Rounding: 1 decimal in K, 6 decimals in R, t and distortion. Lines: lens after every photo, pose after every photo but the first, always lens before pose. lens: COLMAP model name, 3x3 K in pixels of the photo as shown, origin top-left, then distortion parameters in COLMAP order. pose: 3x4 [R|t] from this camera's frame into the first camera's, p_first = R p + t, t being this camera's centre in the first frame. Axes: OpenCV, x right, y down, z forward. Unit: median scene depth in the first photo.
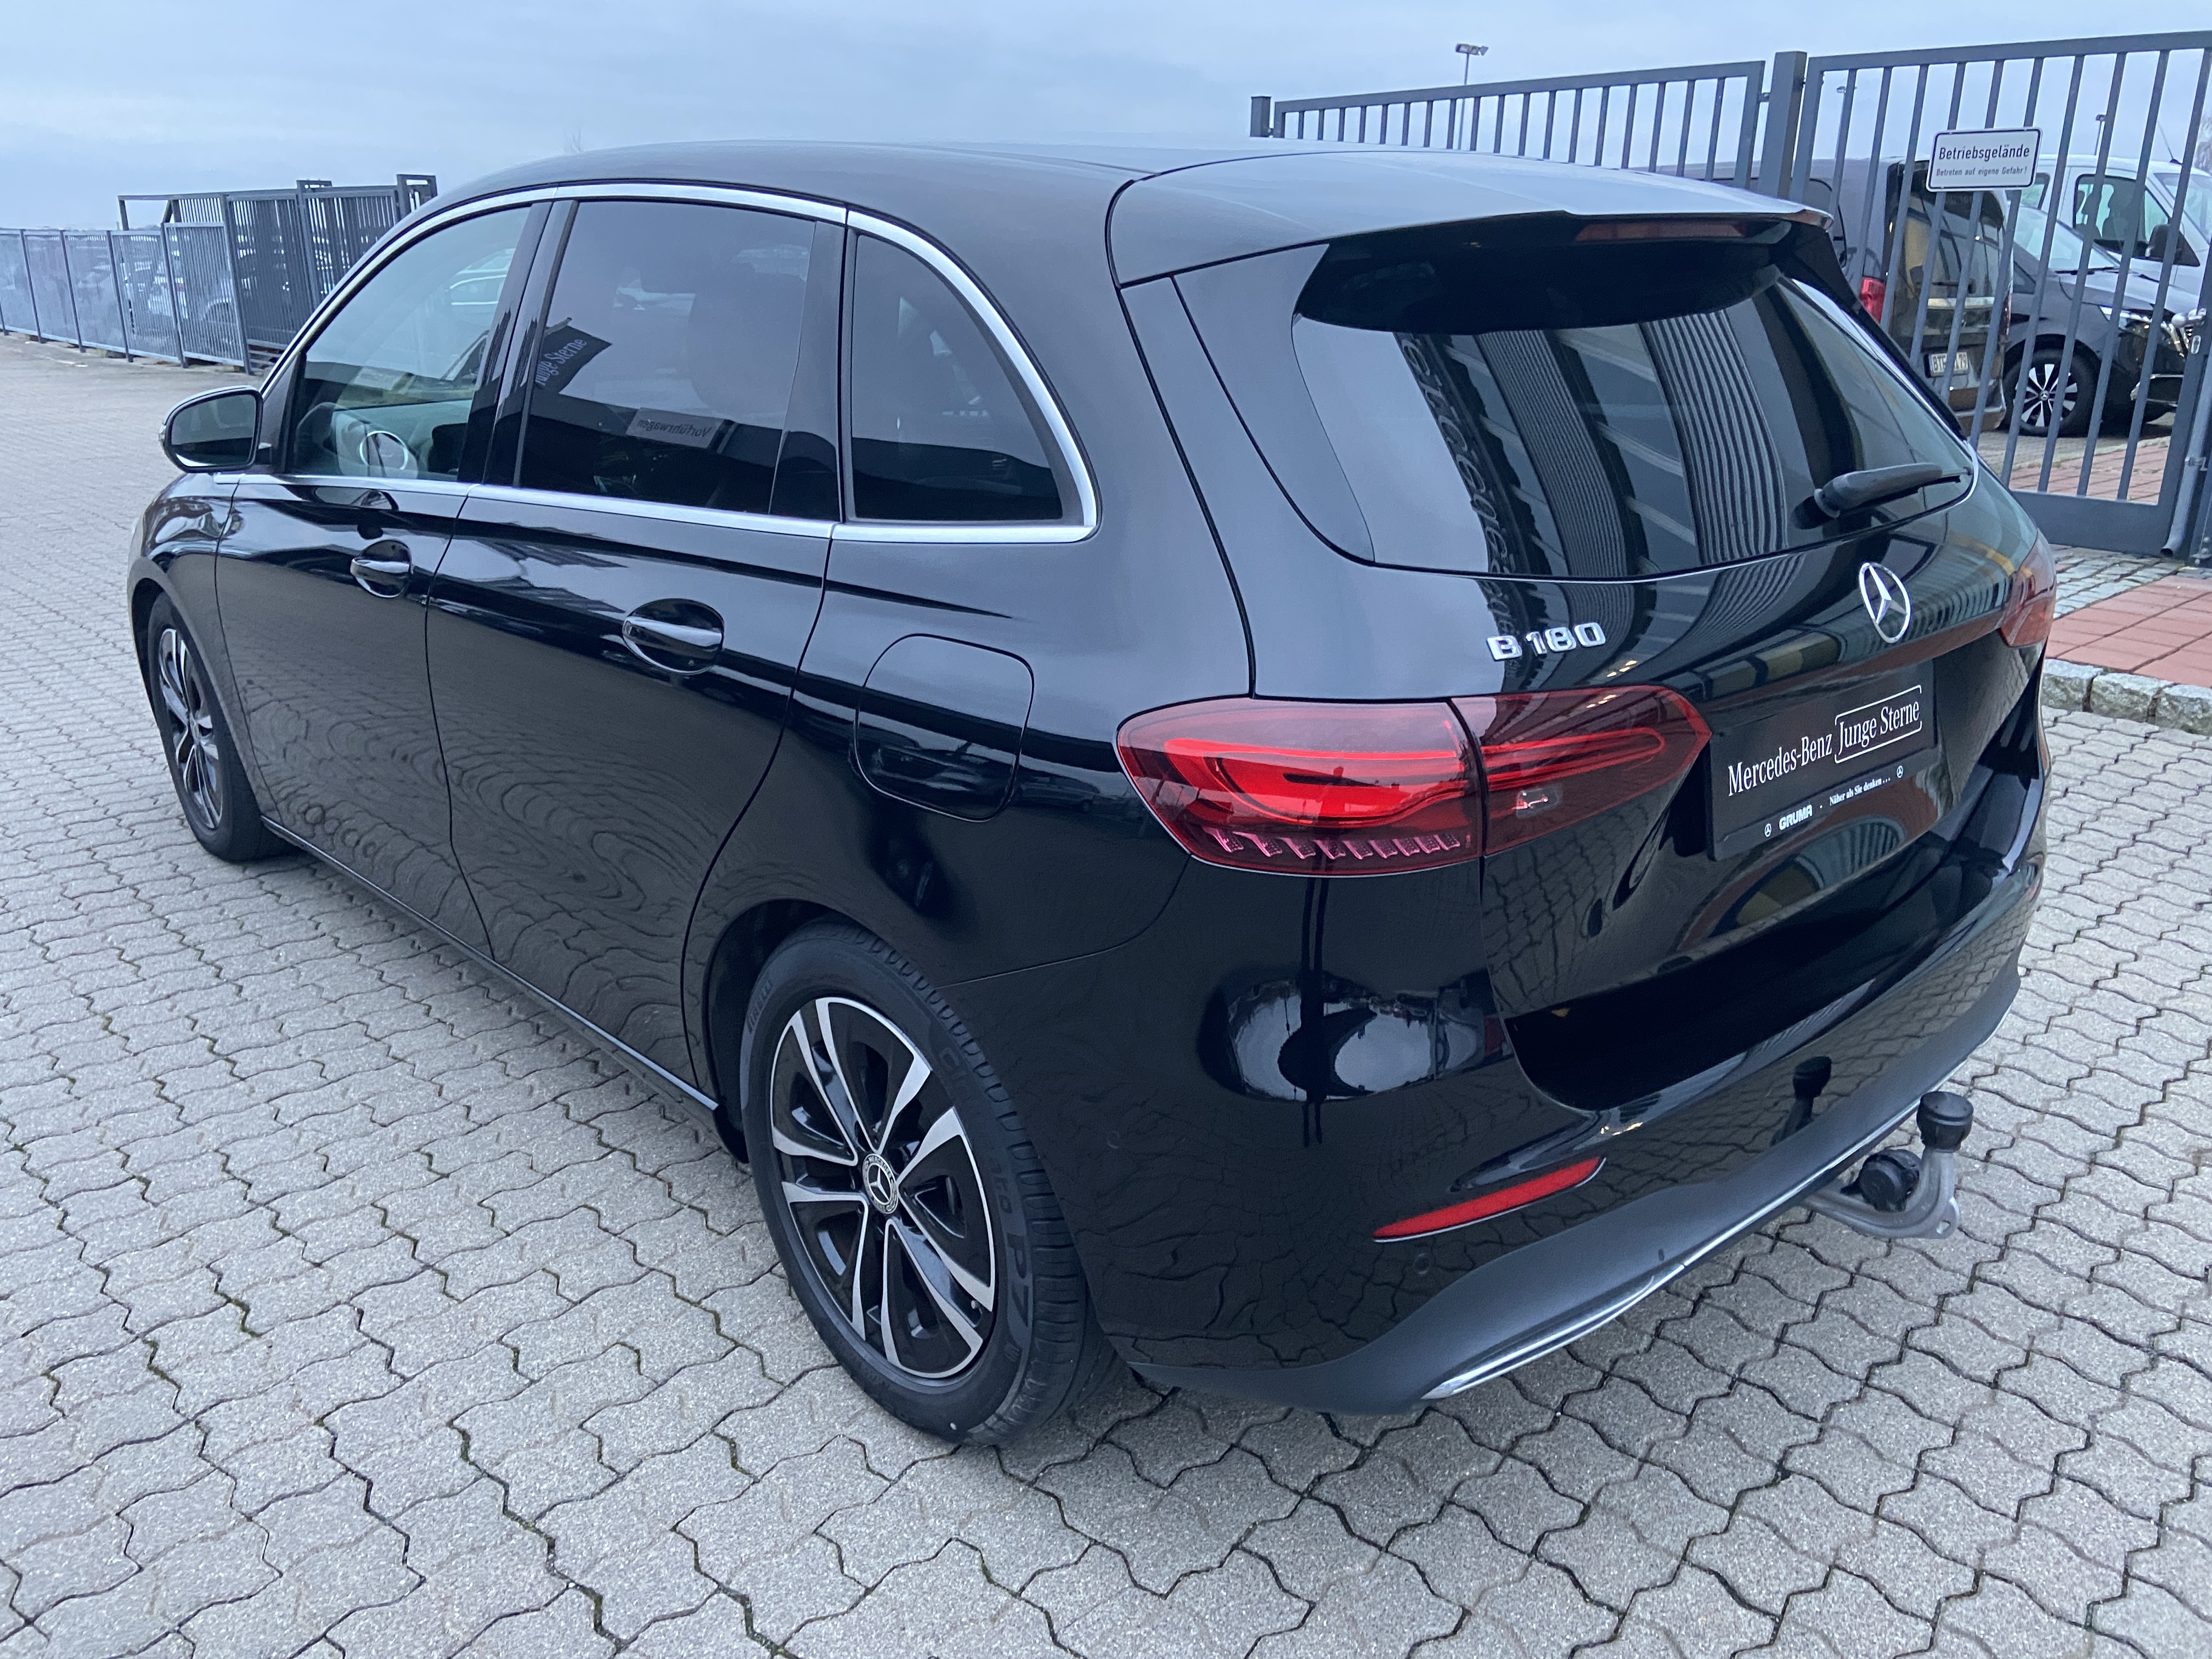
lens RADIAL K [[1691.0, 0, 1060.5], [0, 1691.0, 827.1], [0, 0, 1]] dist [0.107346, -0.086052]
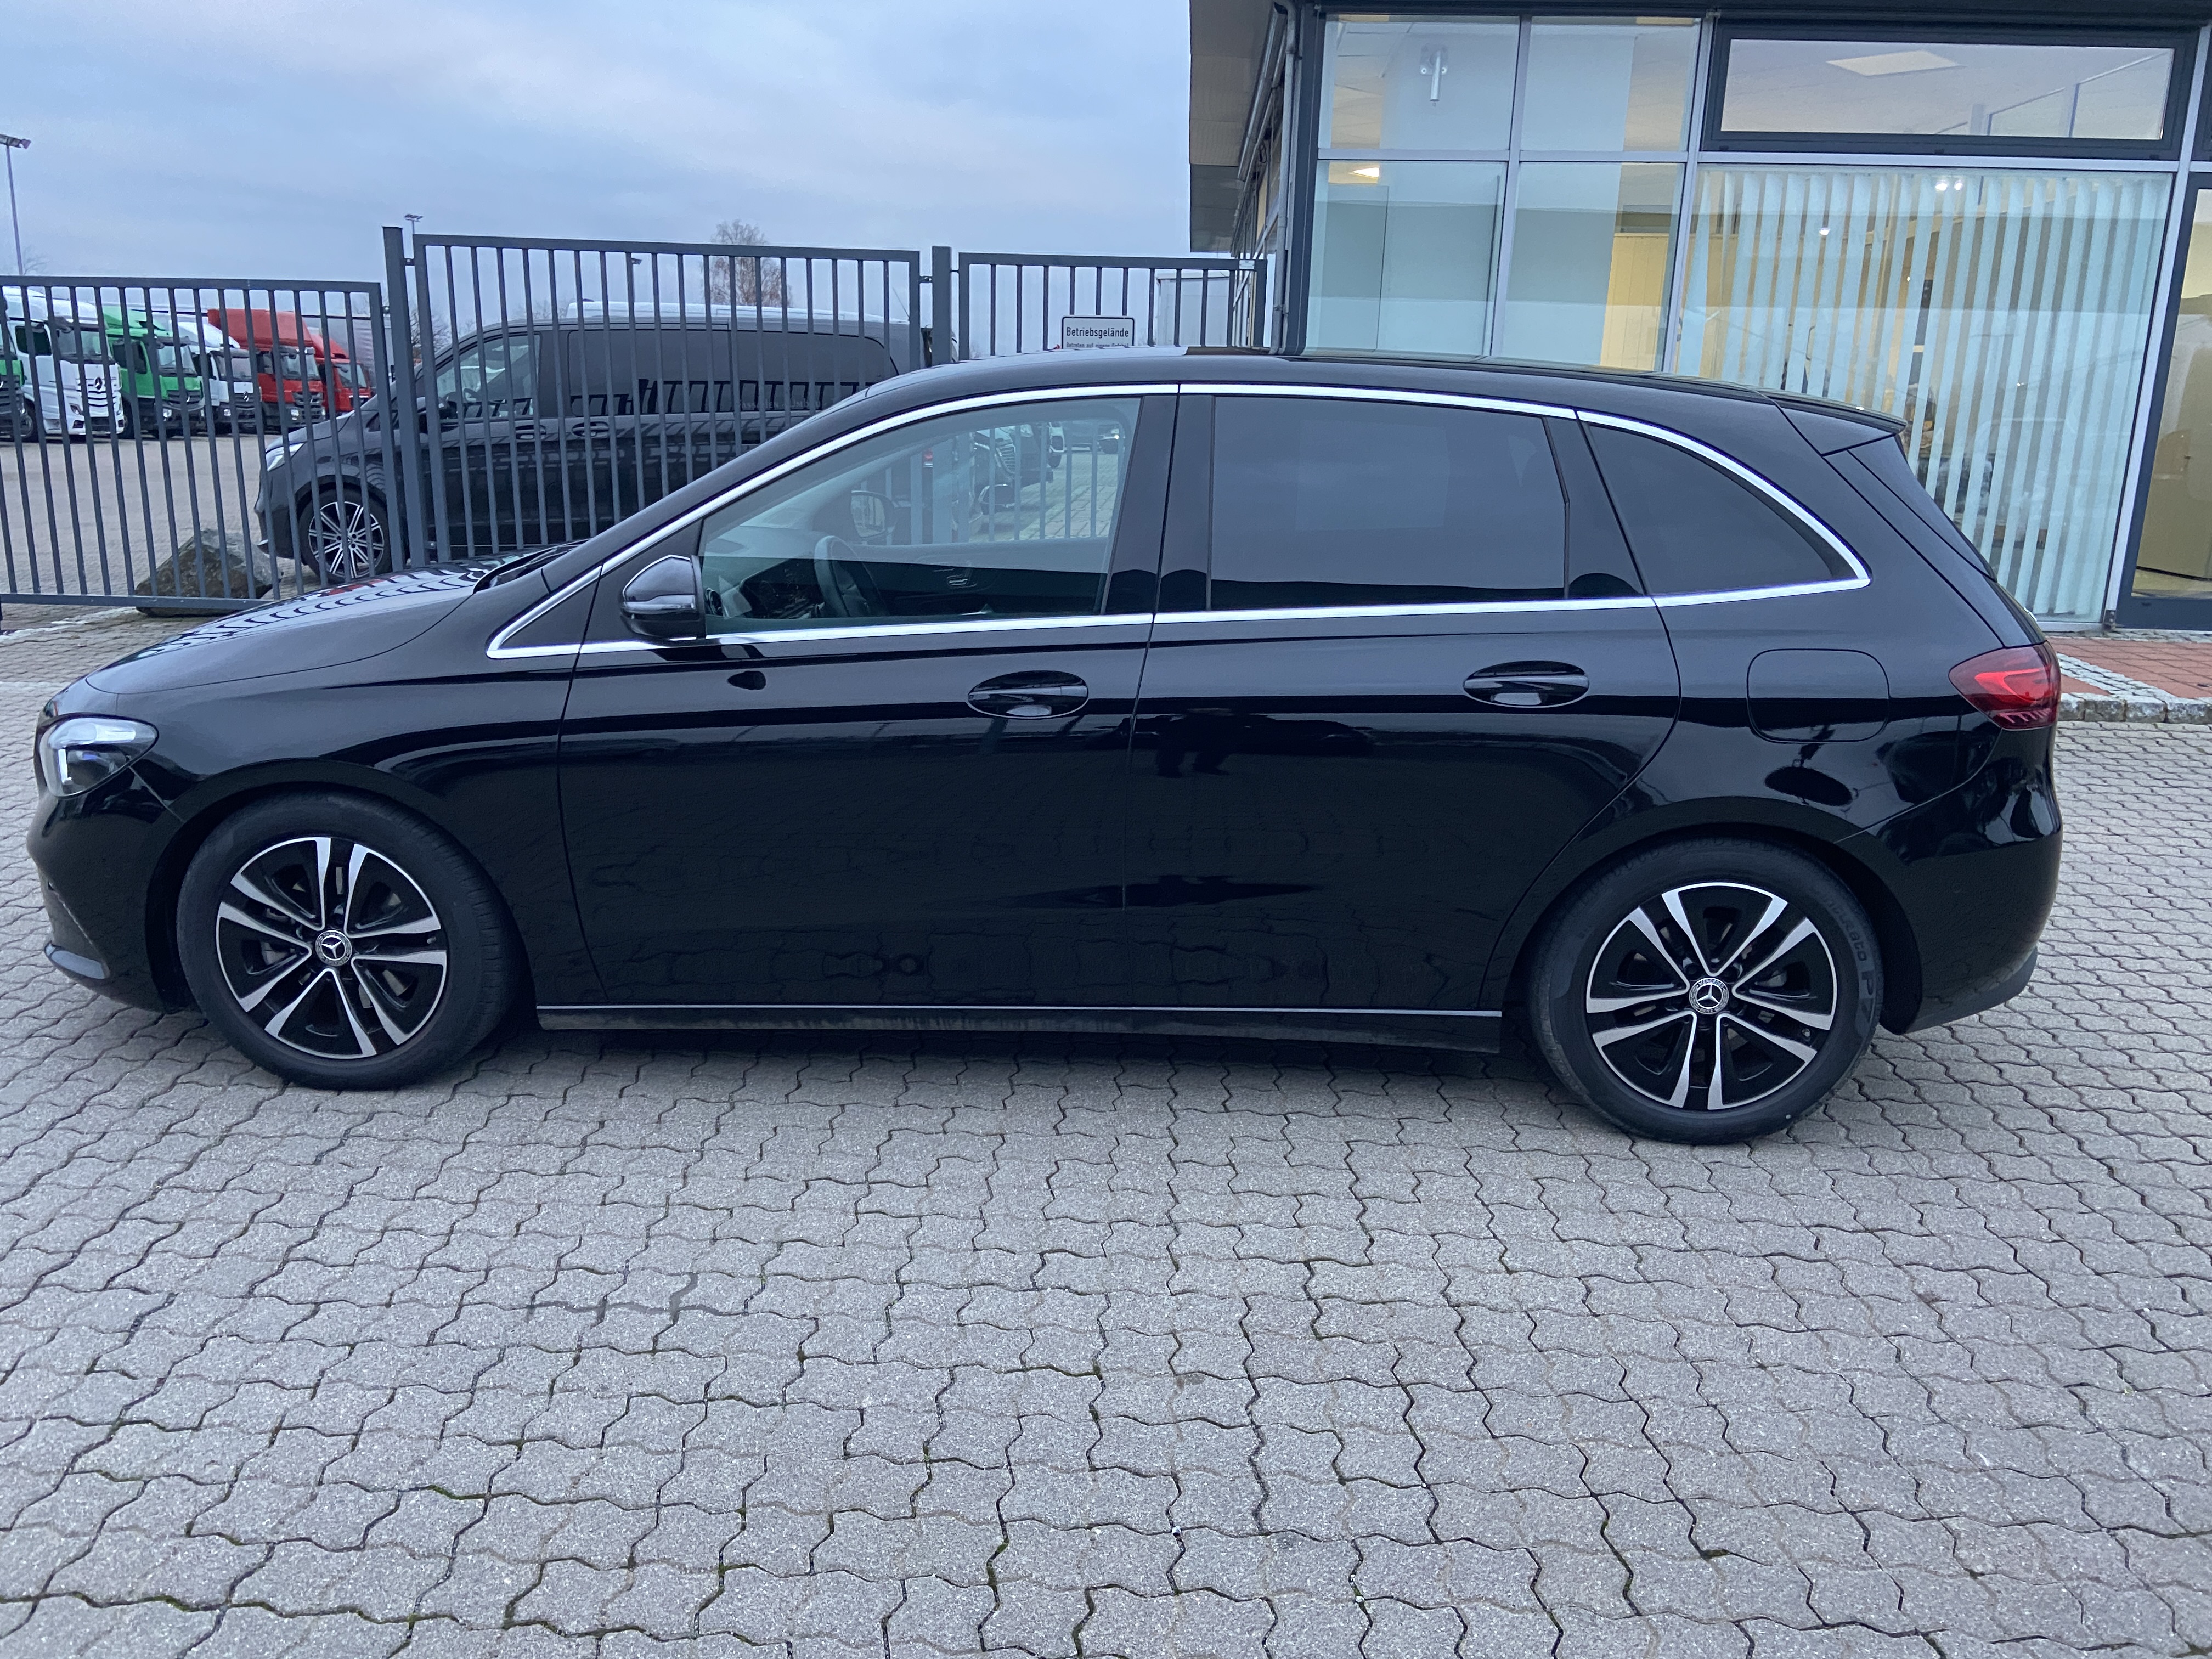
lens RADIAL K [[1691.0, 0, 1060.5], [0, 1691.0, 827.1], [0, 0, 1]] dist [0.107346, -0.086052]
pose [[0.695849, -0.172278, 0.697219, -0.676679], [0.213652, 0.976507, 0.028056, -0.050319], [-0.685673, 0.129440, 0.716309, 0.100699]]
